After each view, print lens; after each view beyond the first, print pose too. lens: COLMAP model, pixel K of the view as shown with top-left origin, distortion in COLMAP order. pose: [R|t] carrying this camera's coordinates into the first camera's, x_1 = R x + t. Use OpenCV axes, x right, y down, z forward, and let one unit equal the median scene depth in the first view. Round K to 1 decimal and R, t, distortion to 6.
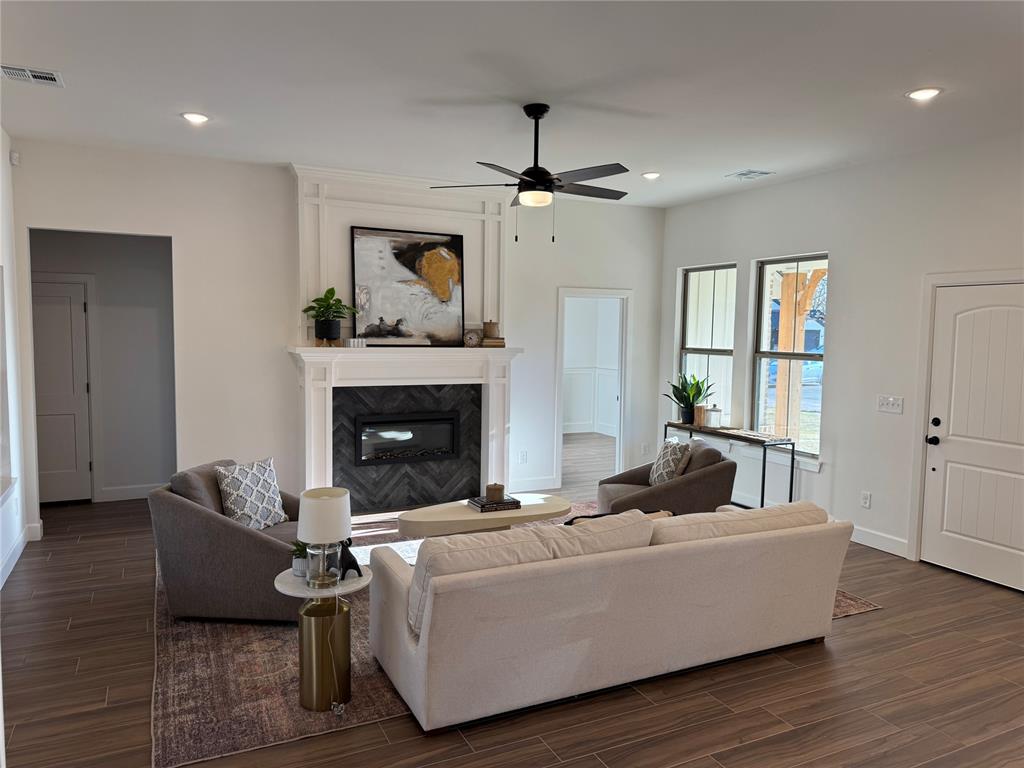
lens RADIAL K [[710.1, 0, 508.3], [0, 710.1, 386.3], [0, 0, 1]] dist [0.133557, -0.187186]
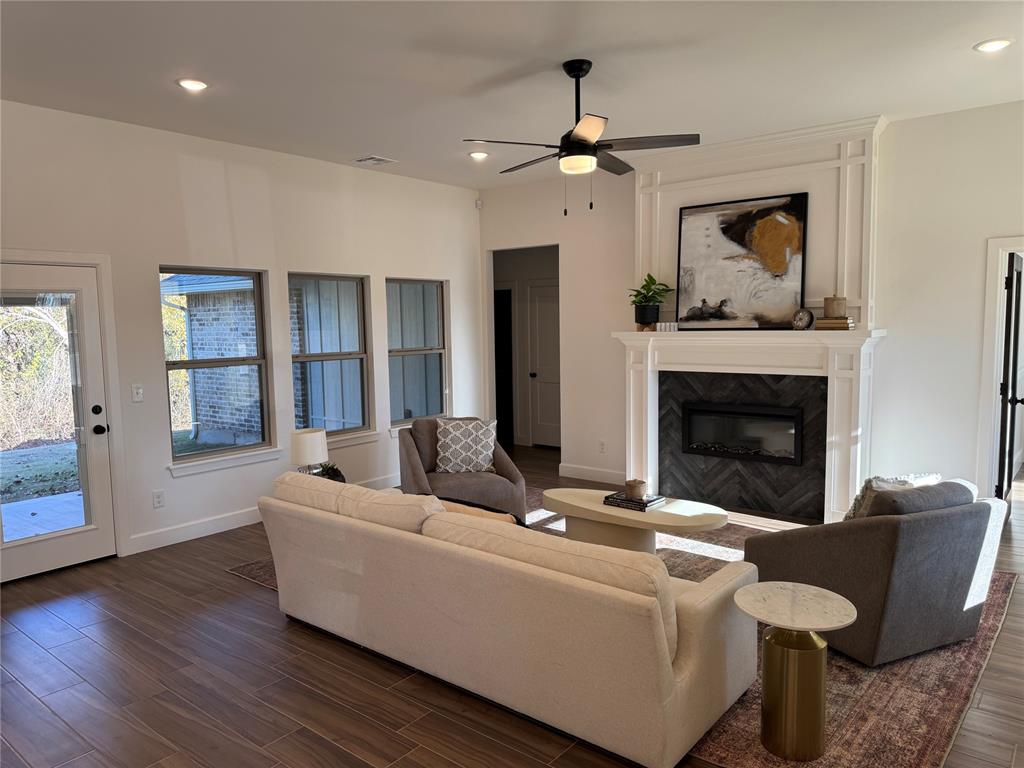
lens RADIAL K [[710.1, 0, 508.3], [0, 710.1, 386.3], [0, 0, 1]] dist [0.133557, -0.187186]
pose [[0.420999, 0.064402, -0.904772, 0.568791], [-0.052129, 0.997545, 0.046750, -0.012435], [0.905562, 0.027483, 0.423323, 0.361870]]
